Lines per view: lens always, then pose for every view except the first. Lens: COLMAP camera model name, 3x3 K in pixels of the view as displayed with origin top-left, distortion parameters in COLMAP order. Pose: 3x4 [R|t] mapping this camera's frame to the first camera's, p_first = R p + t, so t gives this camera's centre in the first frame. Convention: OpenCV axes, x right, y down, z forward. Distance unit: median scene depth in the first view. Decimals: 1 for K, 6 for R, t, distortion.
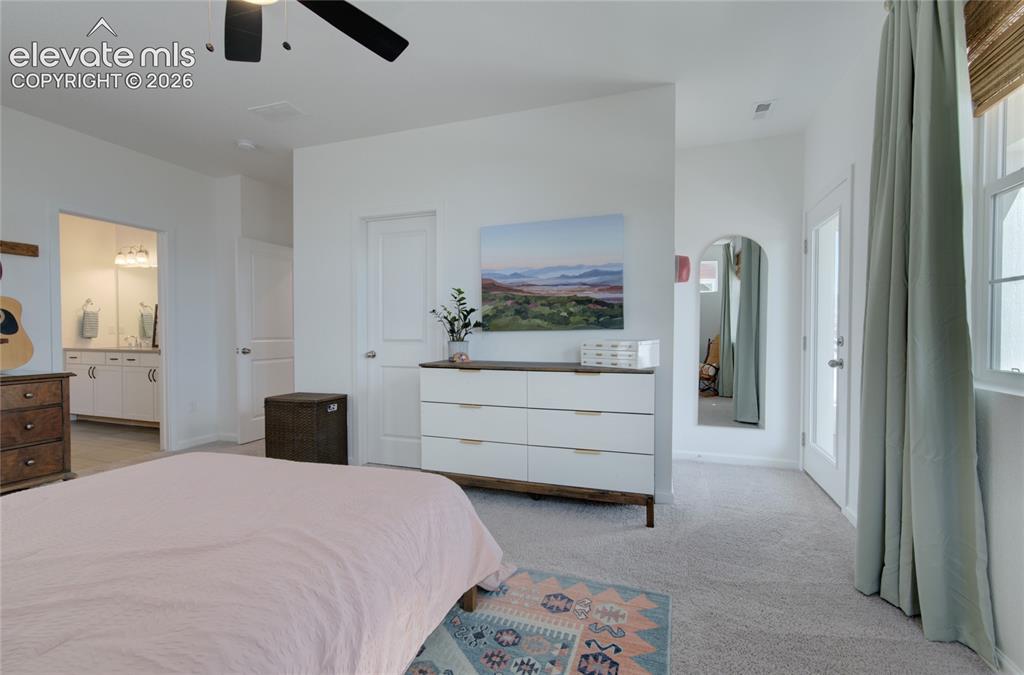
lens RADIAL K [[442.3, 0, 521.0], [0, 442.3, 341.8], [0, 0, 1]] dist [0.001112, 0.000192]
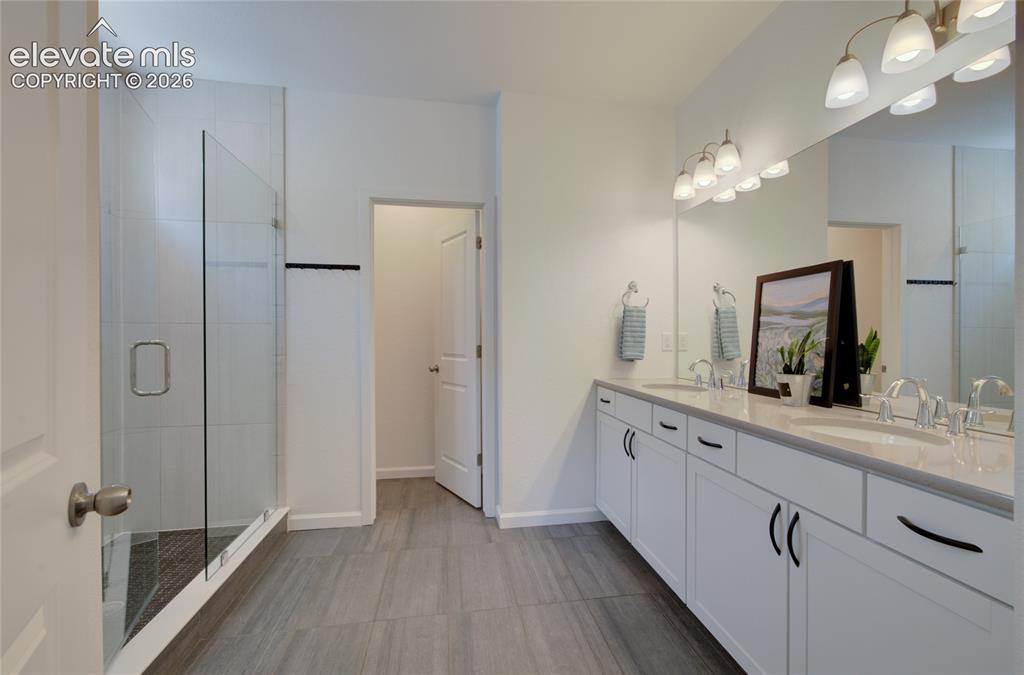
lens RADIAL K [[442.3, 0, 518.1], [0, 442.3, 339.6], [0, 0, 1]] dist [0.001112, 0.000192]
pose [[0.473678, 0.001995, -0.880696, -0.596873], [-0.014784, 0.999875, -0.005686, -0.027067], [0.880574, 0.015714, 0.473648, 0.650857]]
